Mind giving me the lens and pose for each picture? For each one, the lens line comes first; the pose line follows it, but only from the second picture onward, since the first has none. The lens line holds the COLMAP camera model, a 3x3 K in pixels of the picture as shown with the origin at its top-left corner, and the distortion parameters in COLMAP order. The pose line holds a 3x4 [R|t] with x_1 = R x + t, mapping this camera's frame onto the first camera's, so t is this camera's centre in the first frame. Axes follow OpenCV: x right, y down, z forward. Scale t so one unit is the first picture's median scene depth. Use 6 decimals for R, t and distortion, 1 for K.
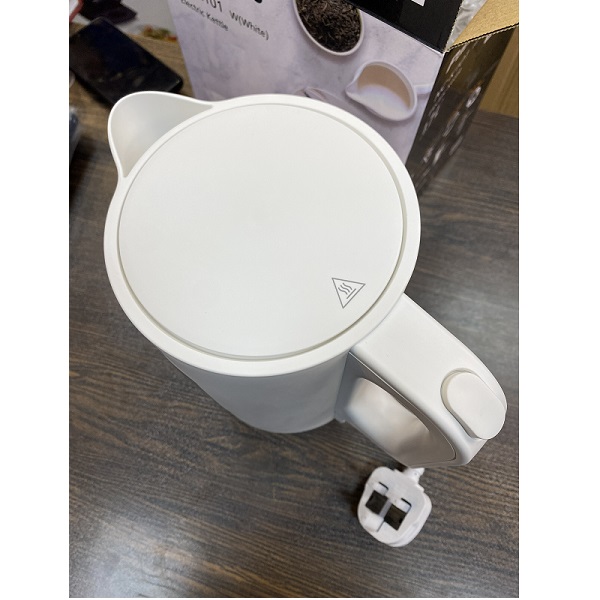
lens RADIAL K [[473.0, 0, 300.8], [0, 473.0, 290.6], [0, 0, 1]] dist [-0.007197, -0.001948]
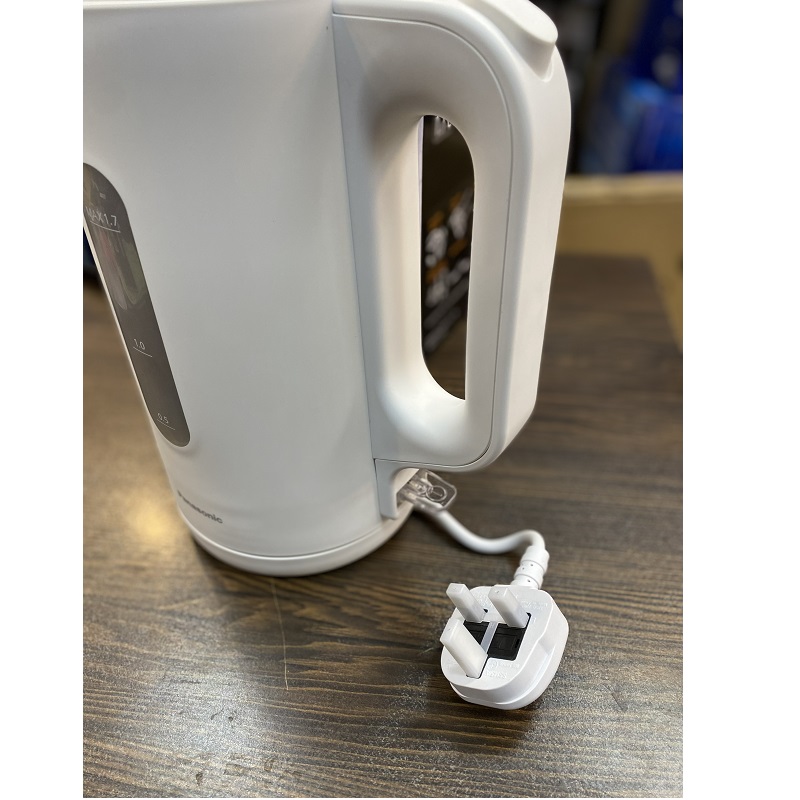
lens RADIAL K [[620.0, 0, 393.4], [0, 620.0, 391.2], [0, 0, 1]] dist [0.005235, -0.000181]
pose [[0.991870, -0.087928, 0.091997, 0.028760], [0.122303, 0.858411, -0.498169, 0.536418], [-0.035169, 0.505370, 0.862186, 0.231420]]
